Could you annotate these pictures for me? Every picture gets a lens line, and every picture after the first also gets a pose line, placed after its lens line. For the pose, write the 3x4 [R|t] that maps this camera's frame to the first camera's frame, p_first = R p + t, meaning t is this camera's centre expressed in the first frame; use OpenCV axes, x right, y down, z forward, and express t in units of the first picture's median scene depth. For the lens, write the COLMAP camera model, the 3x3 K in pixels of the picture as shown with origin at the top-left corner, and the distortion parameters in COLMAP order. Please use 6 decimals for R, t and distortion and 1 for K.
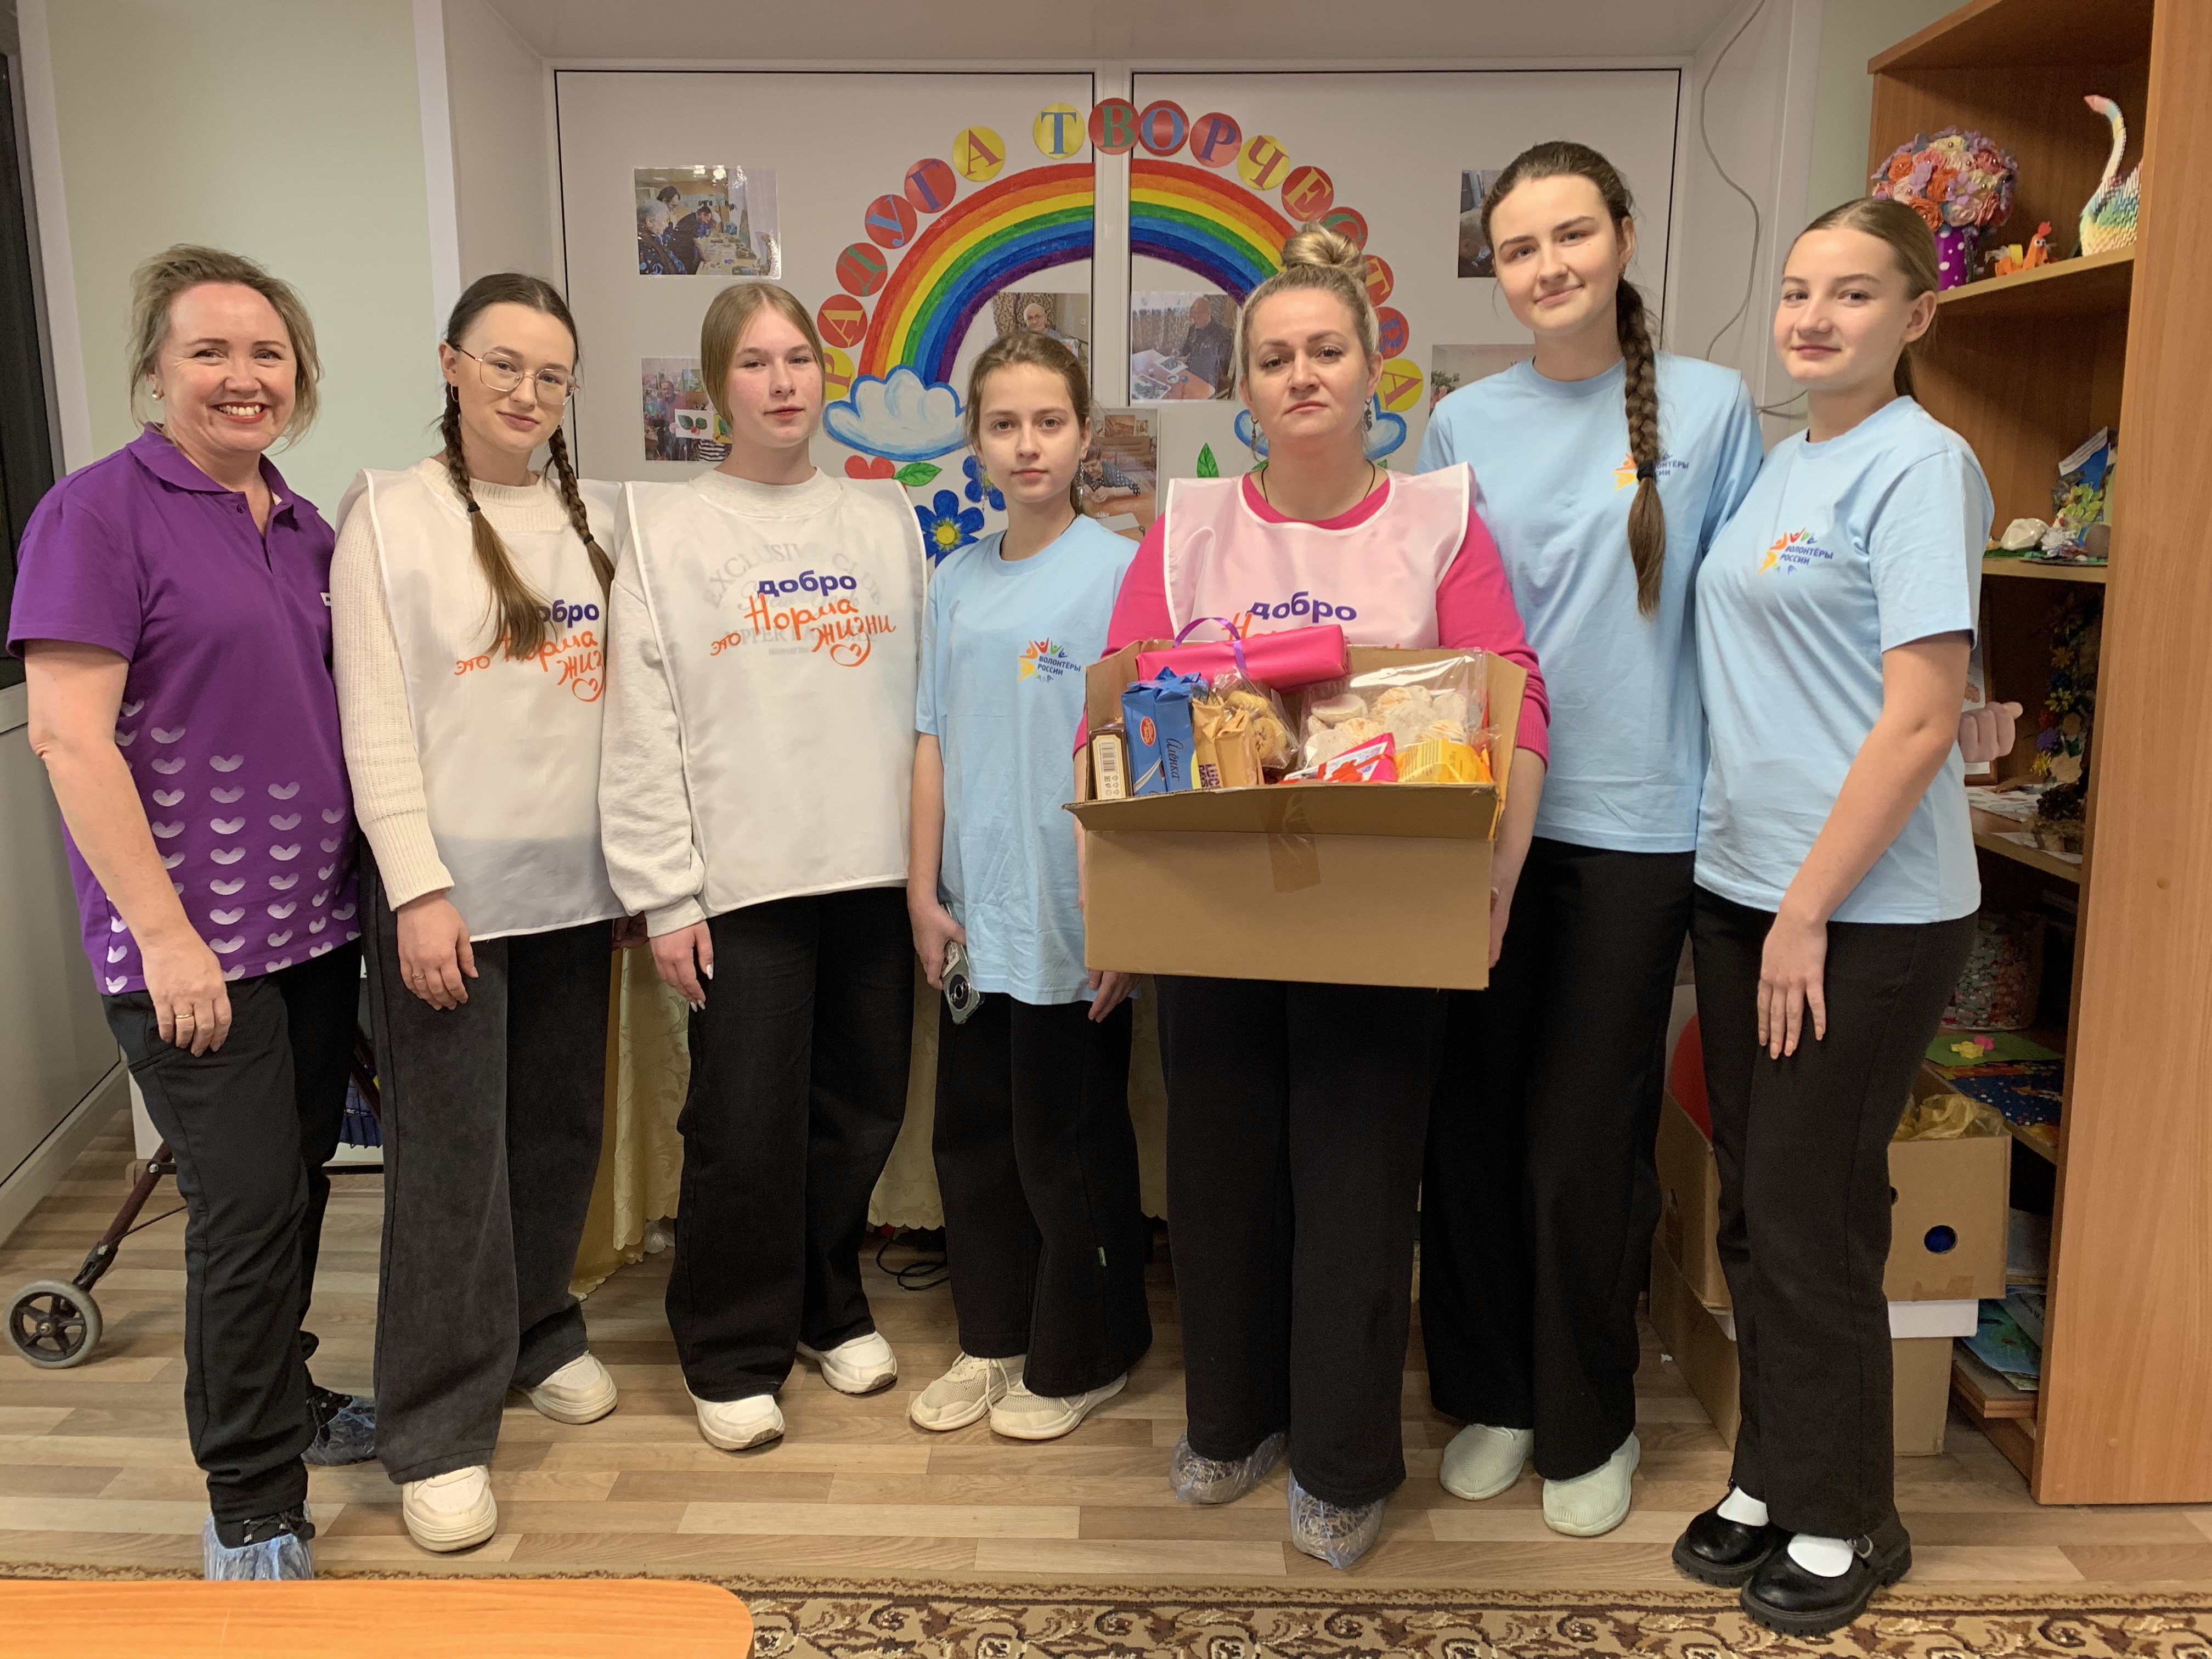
lens RADIAL K [[1674.6, 0, 1106.2], [0, 1674.6, 822.7], [0, 0, 1]] dist [0.008675, 0.002022]
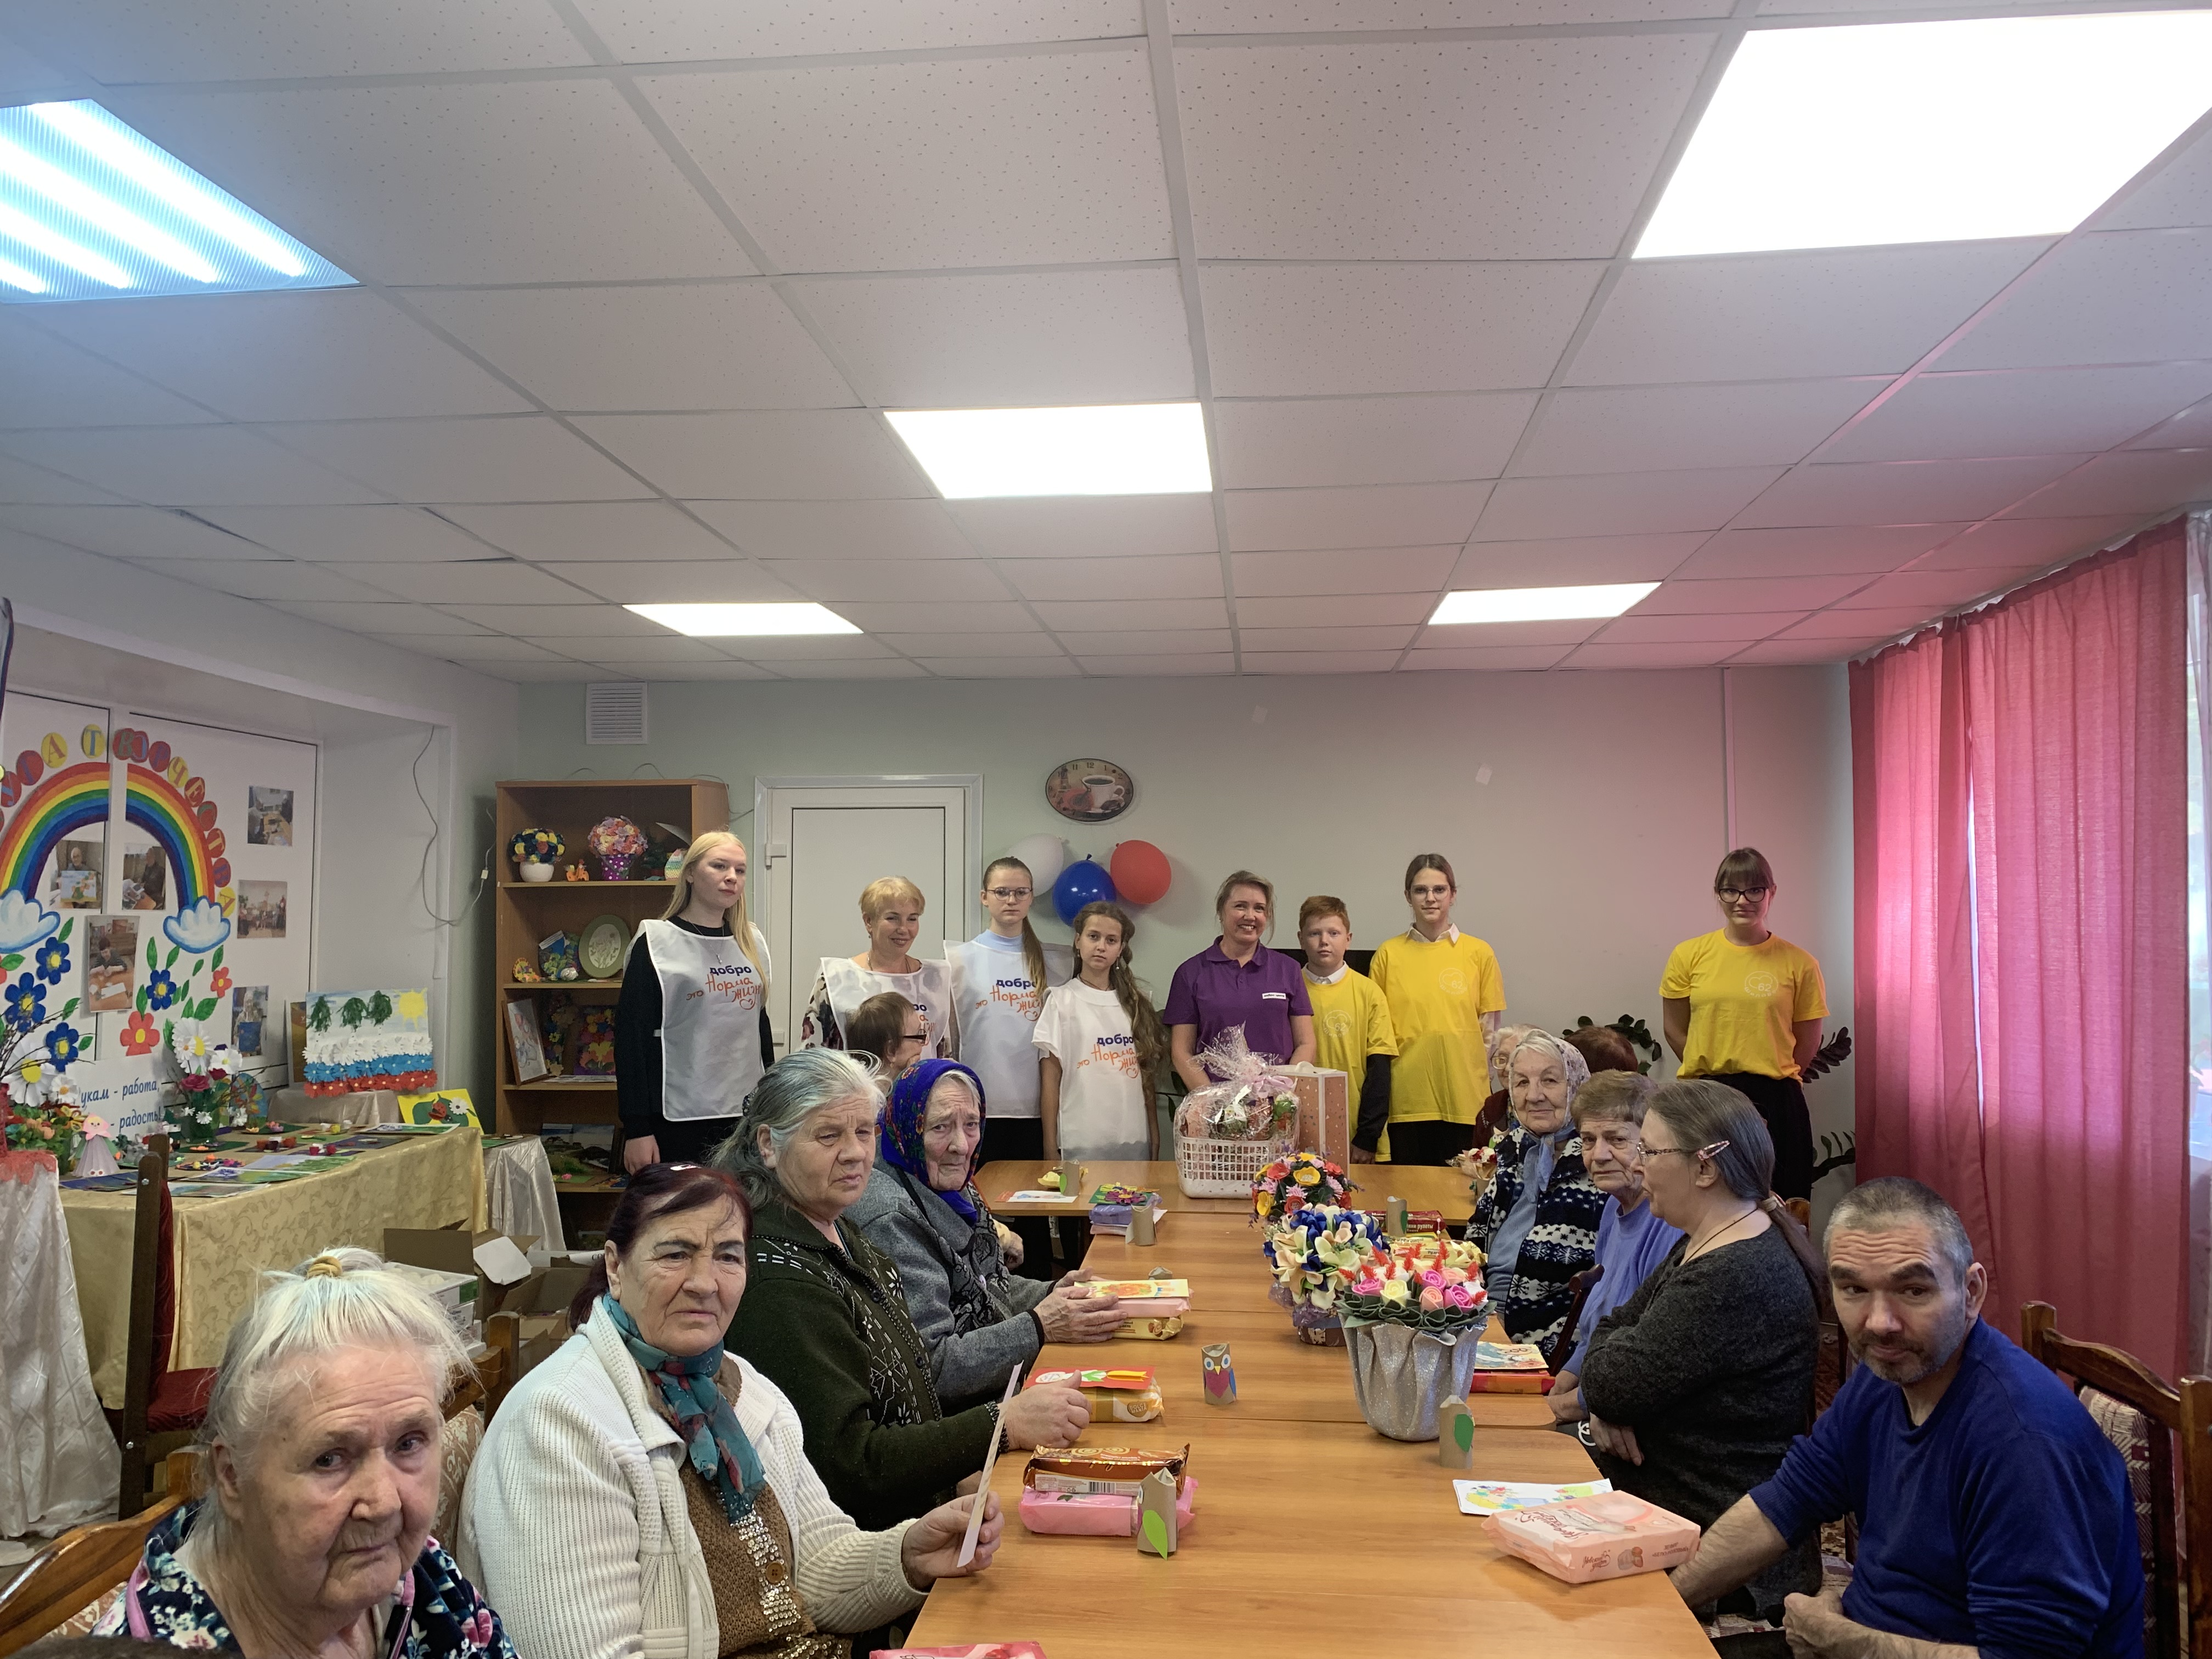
lens RADIAL K [[1674.6, 0, 1106.7], [0, 1674.6, 832.0], [0, 0, 1]] dist [0.008675, 0.002022]
pose [[0.074801, 0.045500, 0.996160, -1.489938], [0.195218, 0.978961, -0.059373, -0.054899], [-0.977903, 0.198910, 0.064345, -0.001030]]
